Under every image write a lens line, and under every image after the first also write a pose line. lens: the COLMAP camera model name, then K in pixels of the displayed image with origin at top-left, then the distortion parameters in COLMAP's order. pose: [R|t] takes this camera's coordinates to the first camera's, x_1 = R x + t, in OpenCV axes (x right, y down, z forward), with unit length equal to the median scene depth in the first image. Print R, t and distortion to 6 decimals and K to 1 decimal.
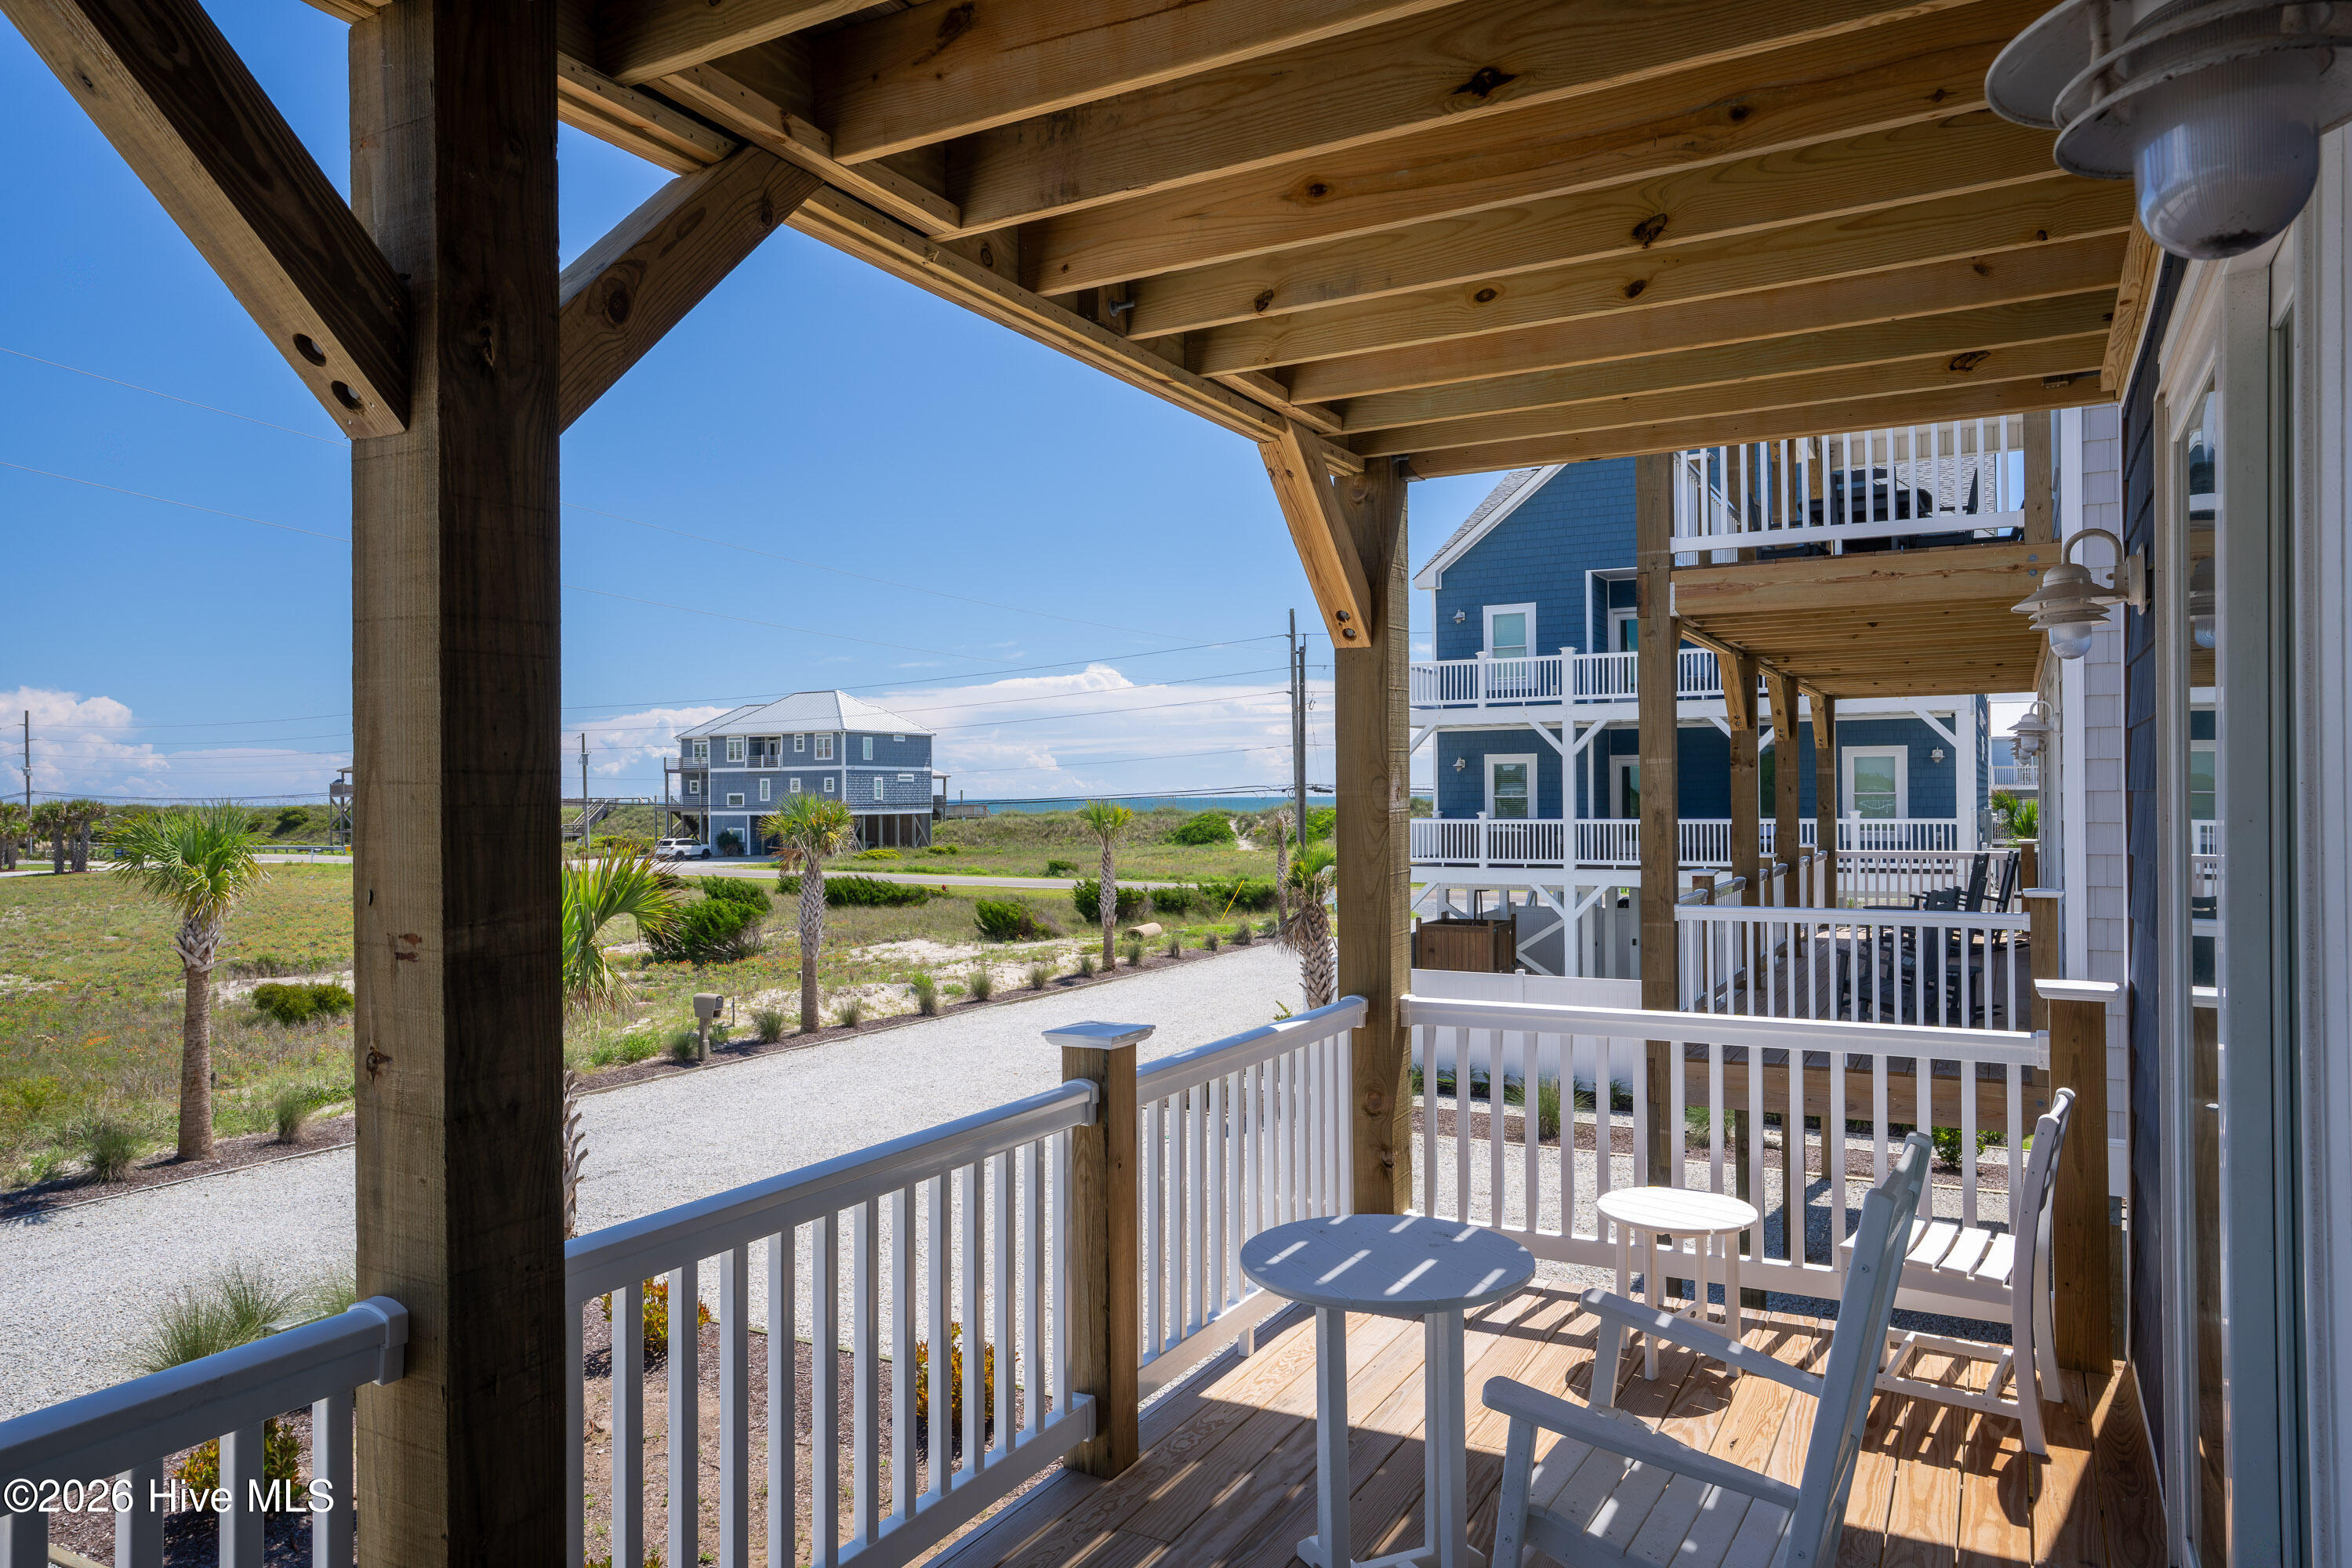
lens RADIAL K [[1517.7, 0, 1176.0], [0, 1517.7, 784.0], [0, 0, 1]] dist [-0.026264, 0.039884]
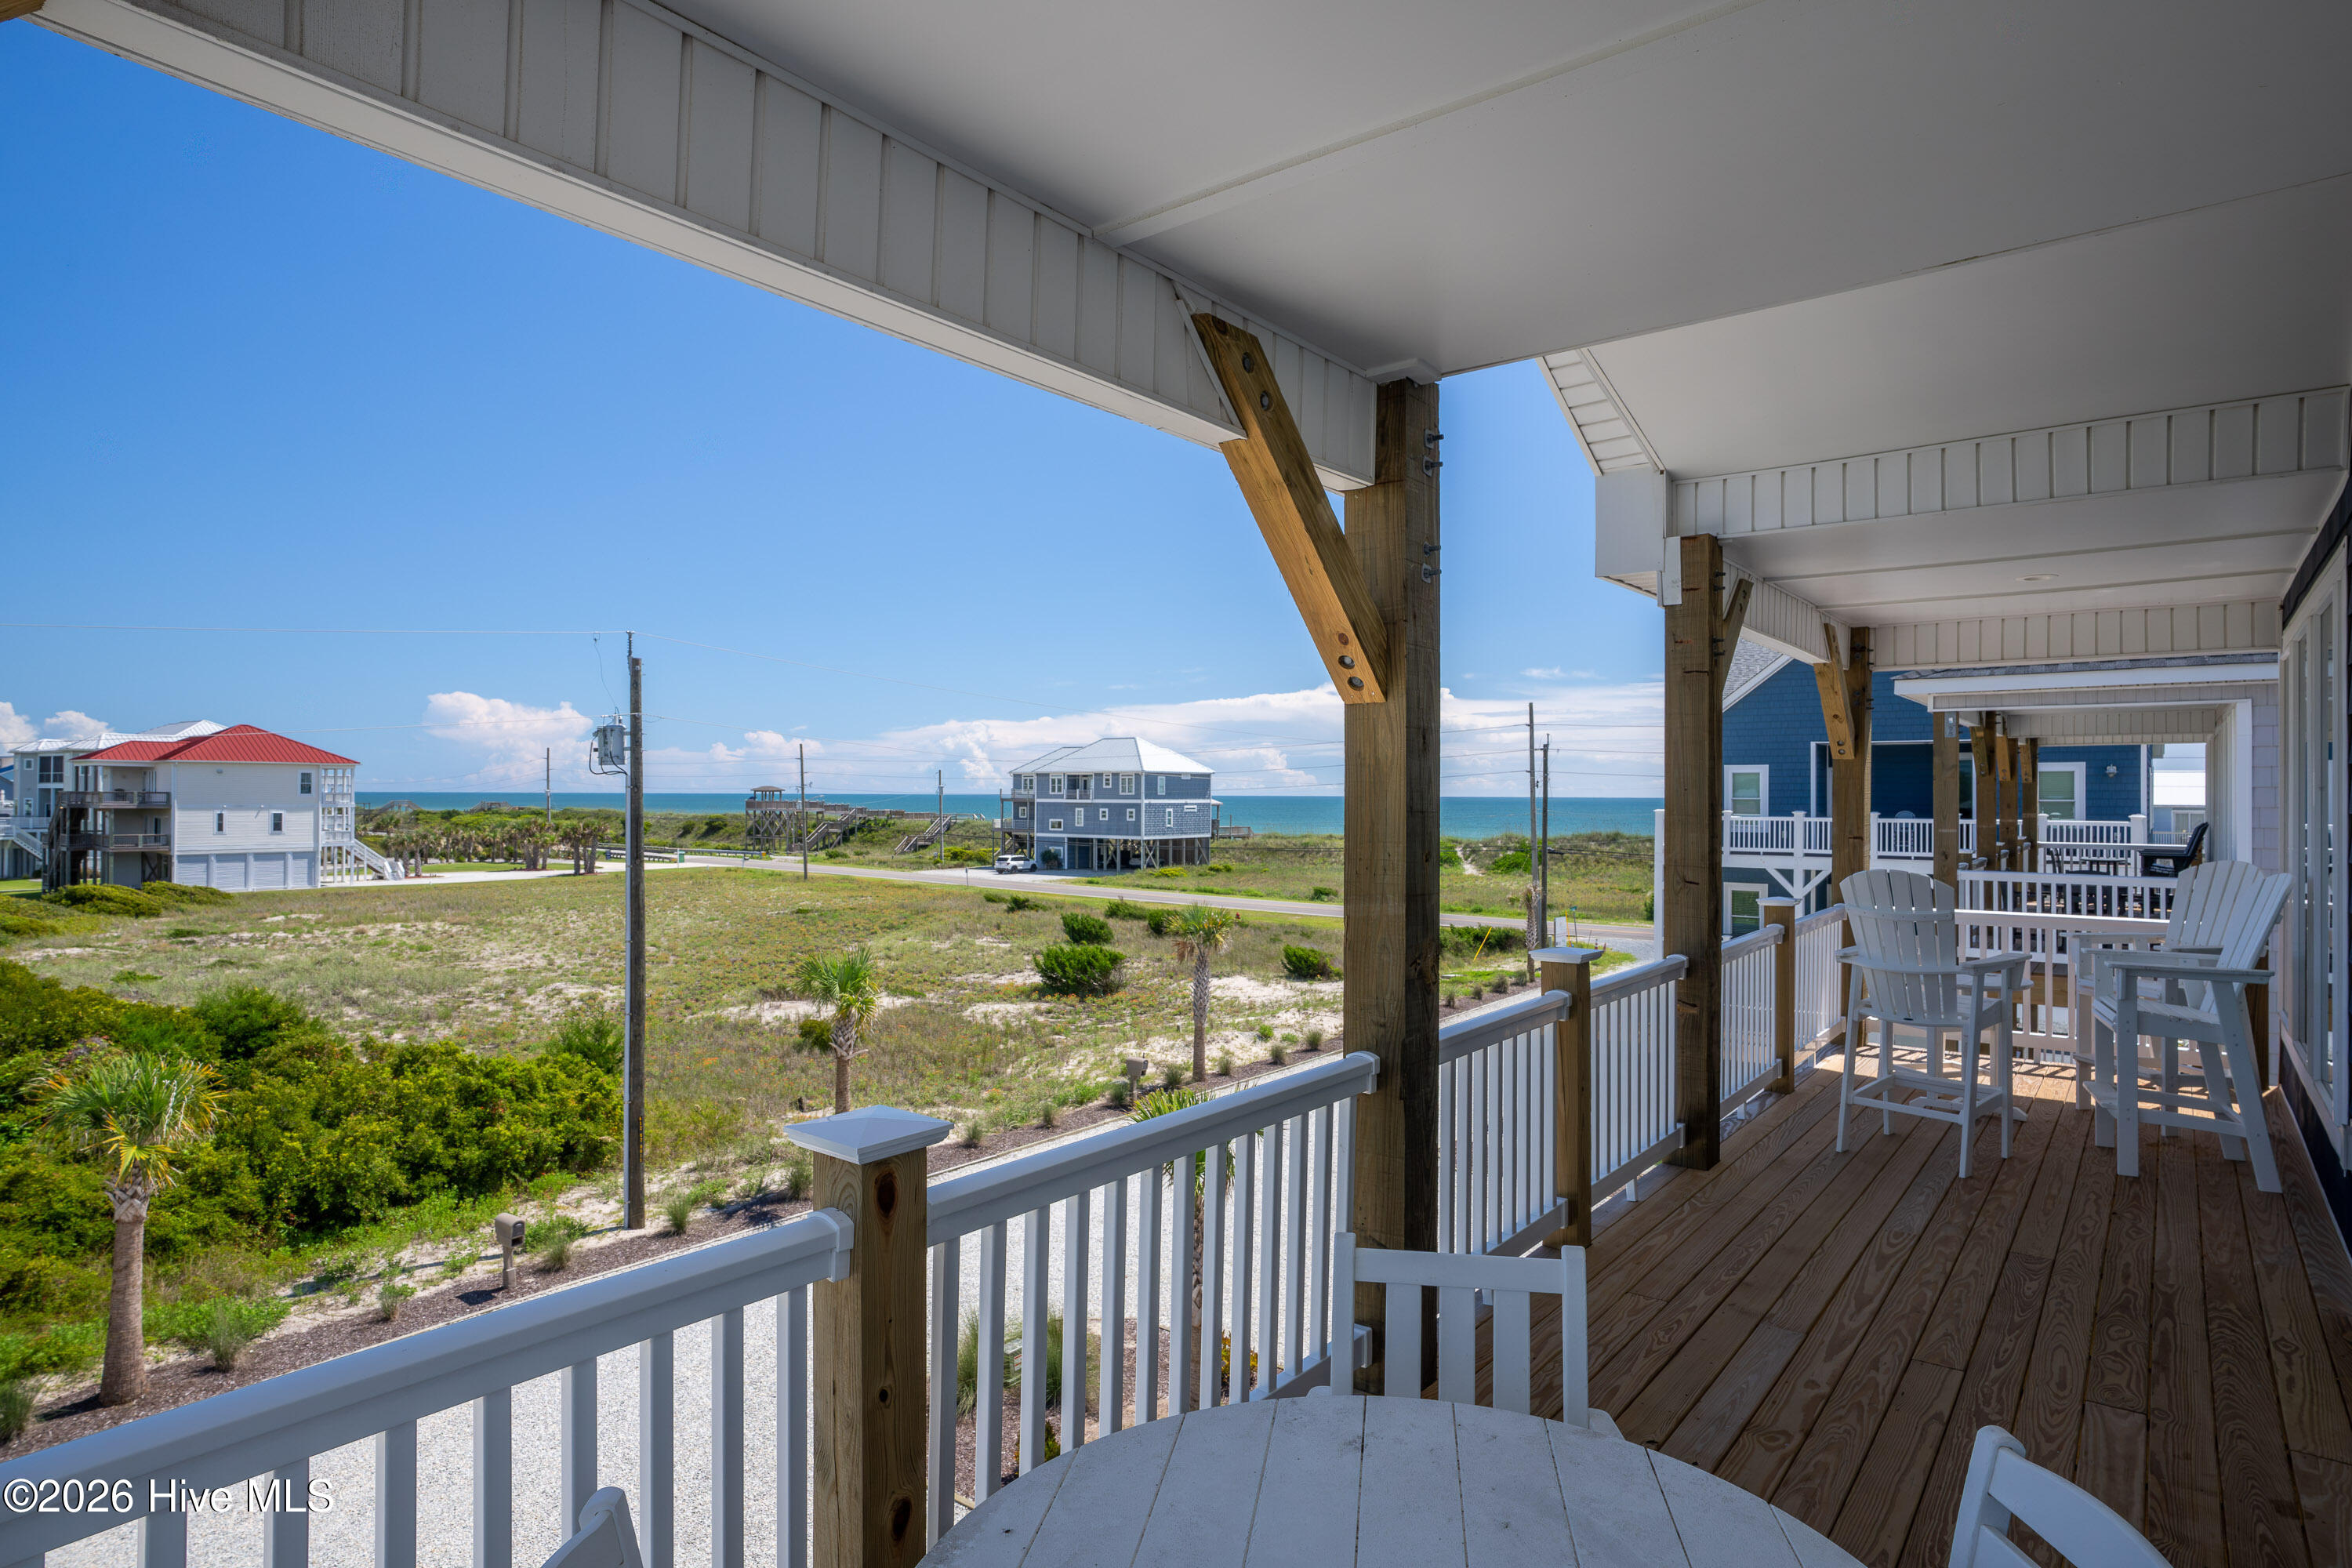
lens RADIAL K [[1283.2, 0, 1190.0], [0, 1283.2, 780.9], [0, 0, 1]] dist [-0.058134, 0.043571]
pose [[0.988140, 0.011947, -0.153089, -0.048314], [-0.012434, 0.999920, -0.002225, -0.060870], [0.153050, 0.004102, 0.988210, -0.076839]]
